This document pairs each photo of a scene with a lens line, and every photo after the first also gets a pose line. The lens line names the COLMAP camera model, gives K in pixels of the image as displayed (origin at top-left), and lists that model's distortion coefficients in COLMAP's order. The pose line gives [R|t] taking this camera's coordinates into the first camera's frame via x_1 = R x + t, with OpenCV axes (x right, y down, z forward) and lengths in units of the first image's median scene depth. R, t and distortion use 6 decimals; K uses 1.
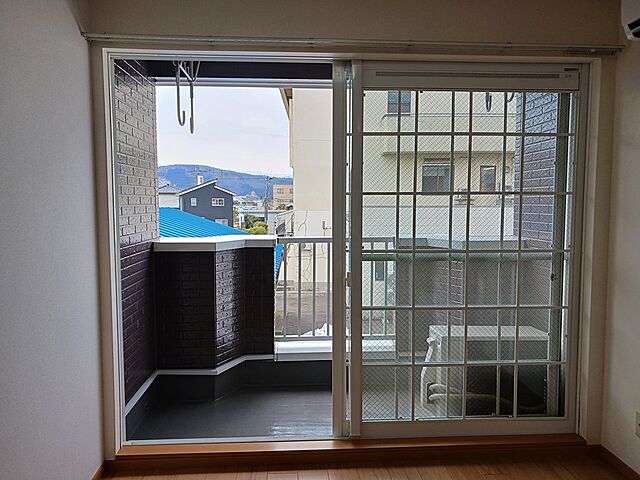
lens RADIAL K [[499.6, 0, 322.4], [0, 499.6, 238.5], [0, 0, 1]] dist [0.045605, -0.033495]
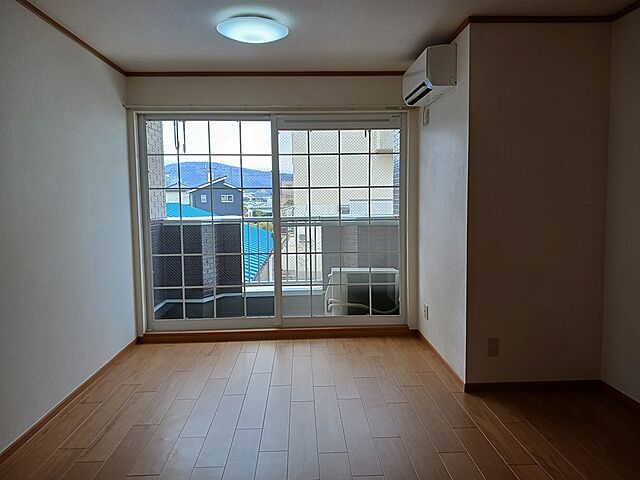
lens RADIAL K [[499.6, 0, 325.4], [0, 499.6, 241.0], [0, 0, 1]] dist [0.045605, -0.033495]
pose [[0.999834, -0.010155, -0.015120, 0.205868], [0.010365, 0.999850, 0.013888, 0.057565], [0.014977, -0.014042, 0.999789, -0.593162]]
